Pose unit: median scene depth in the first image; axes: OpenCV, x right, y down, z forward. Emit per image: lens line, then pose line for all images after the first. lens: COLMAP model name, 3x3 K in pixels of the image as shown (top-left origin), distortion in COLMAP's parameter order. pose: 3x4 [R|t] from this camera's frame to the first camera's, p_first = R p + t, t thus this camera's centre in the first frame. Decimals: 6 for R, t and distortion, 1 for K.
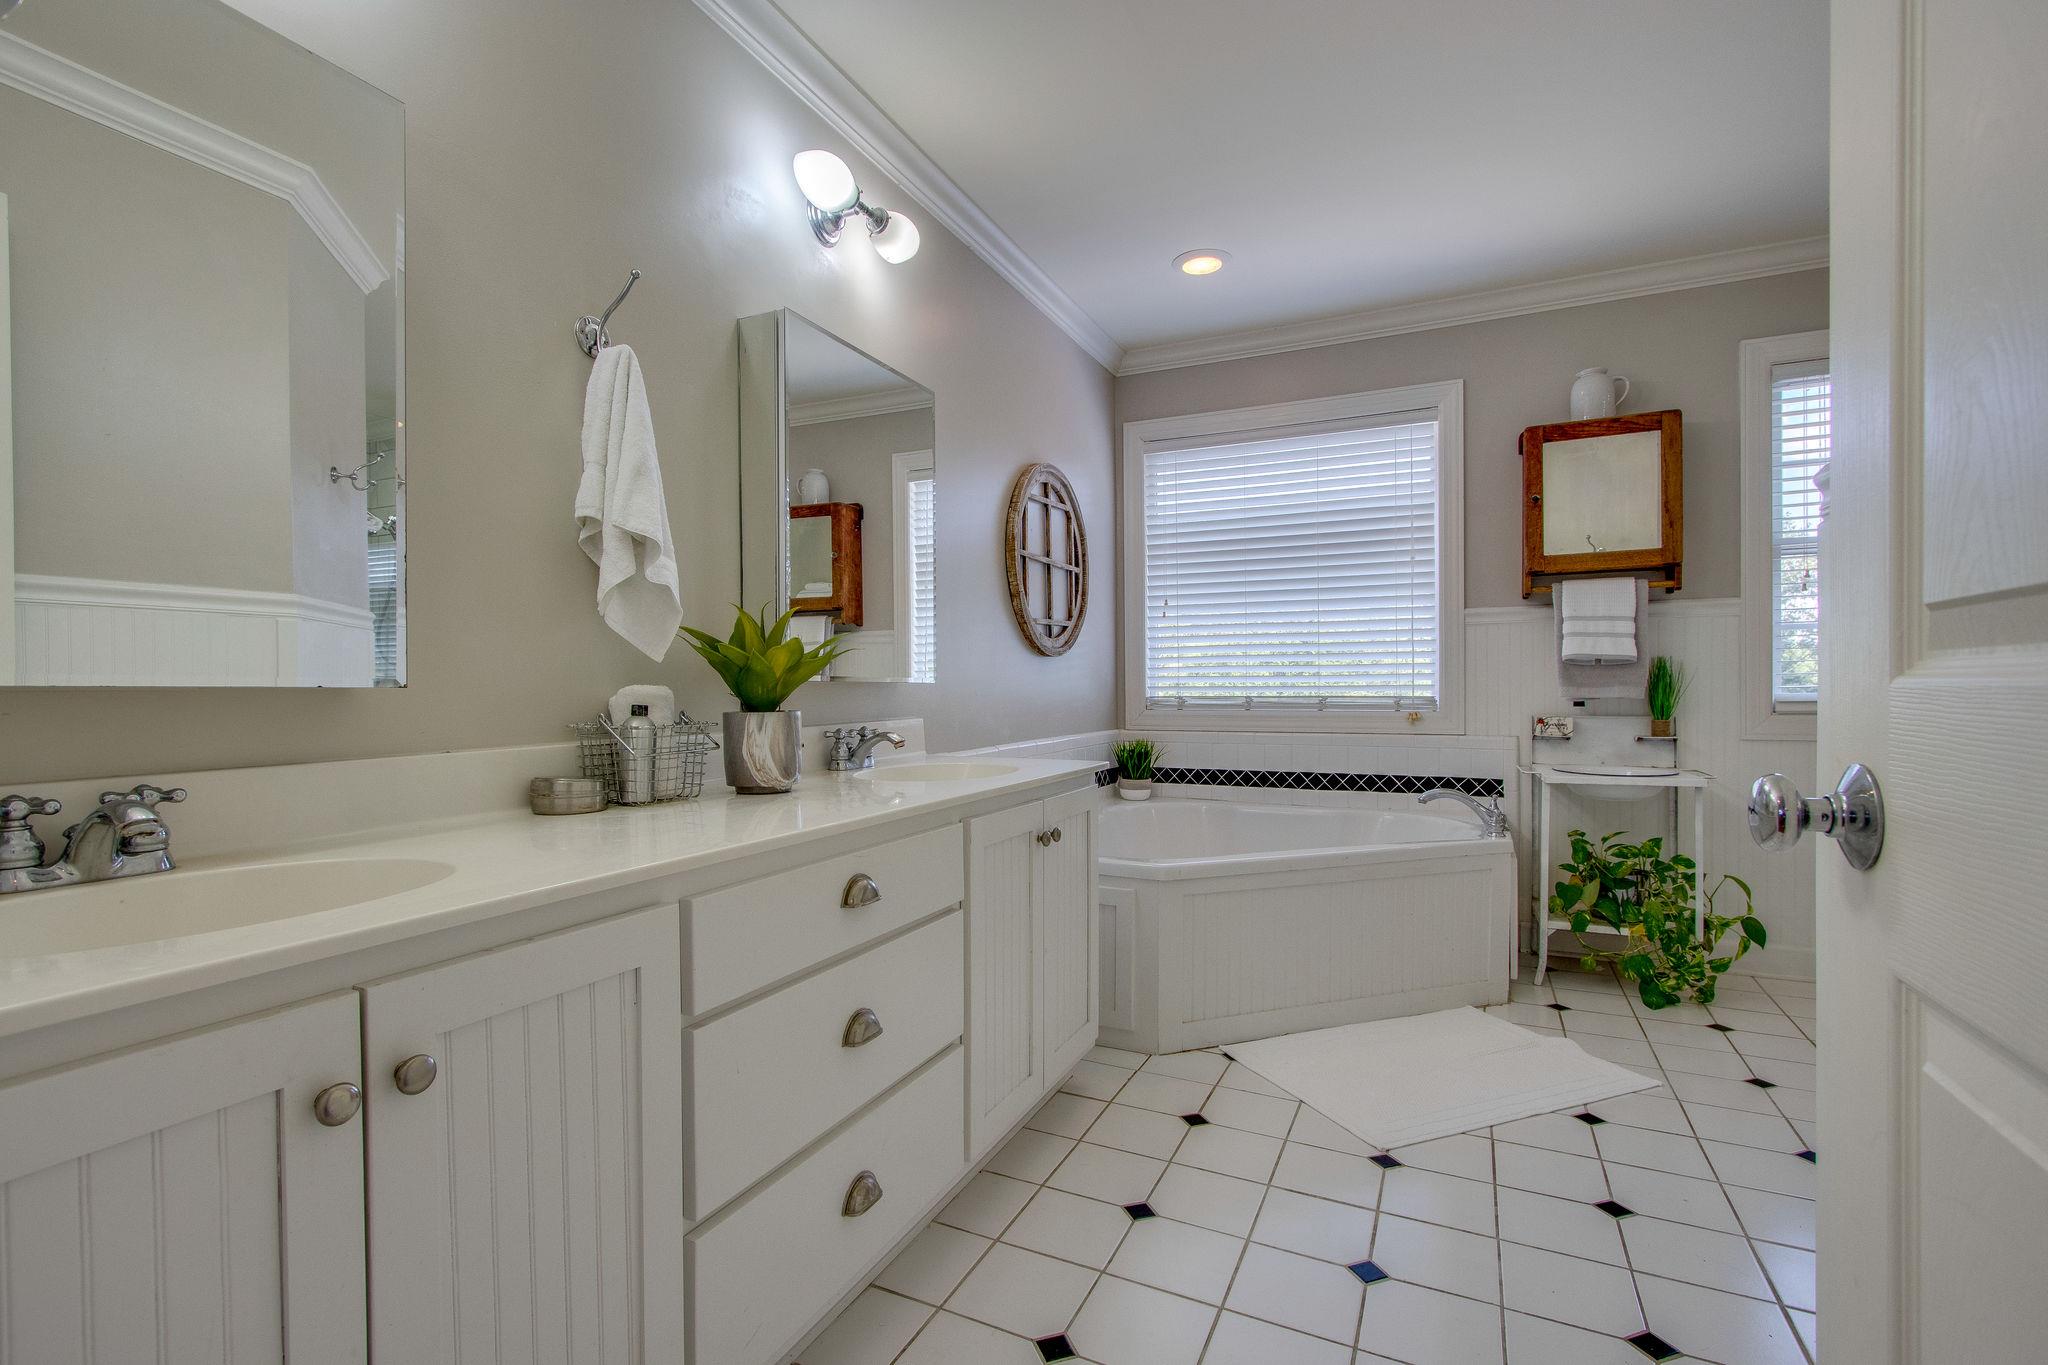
lens RADIAL K [[933.8, 0, 1015.6], [0, 933.8, 703.2], [0, 0, 1]] dist [-0.002016, 0.001127]
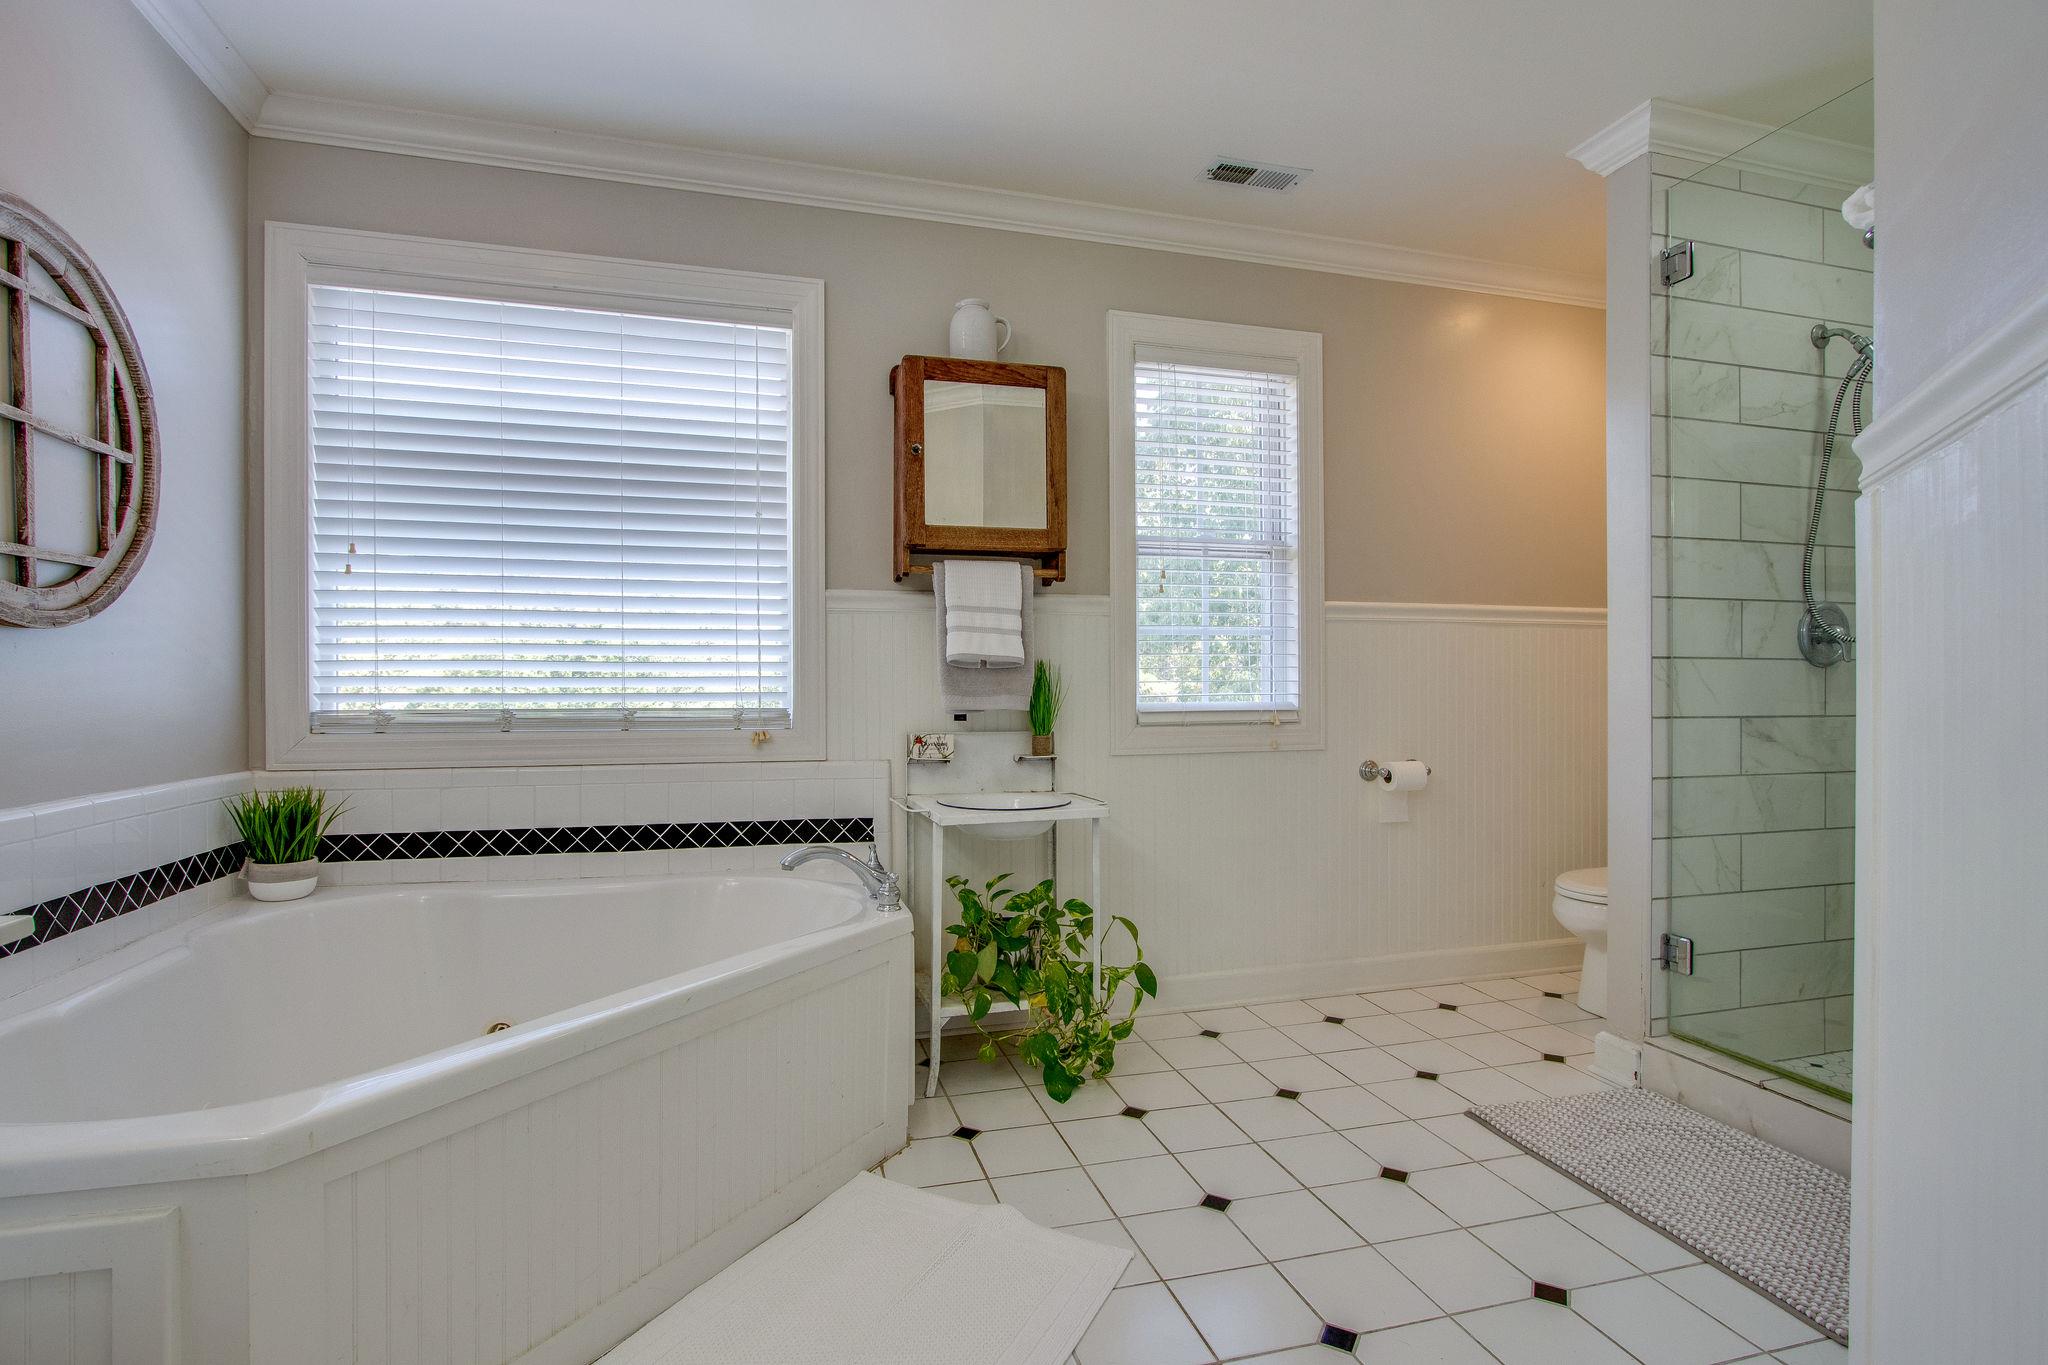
lens RADIAL K [[976.6, 0, 1023.4], [0, 976.6, 689.9], [0, 0, 1]] dist [-0.013327, 0.000304]
pose [[0.750514, 0.005262, 0.660833, 0.093904], [0.008848, 0.999799, -0.018009, -0.006972], [-0.660795, 0.019363, 0.750316, 0.337812]]
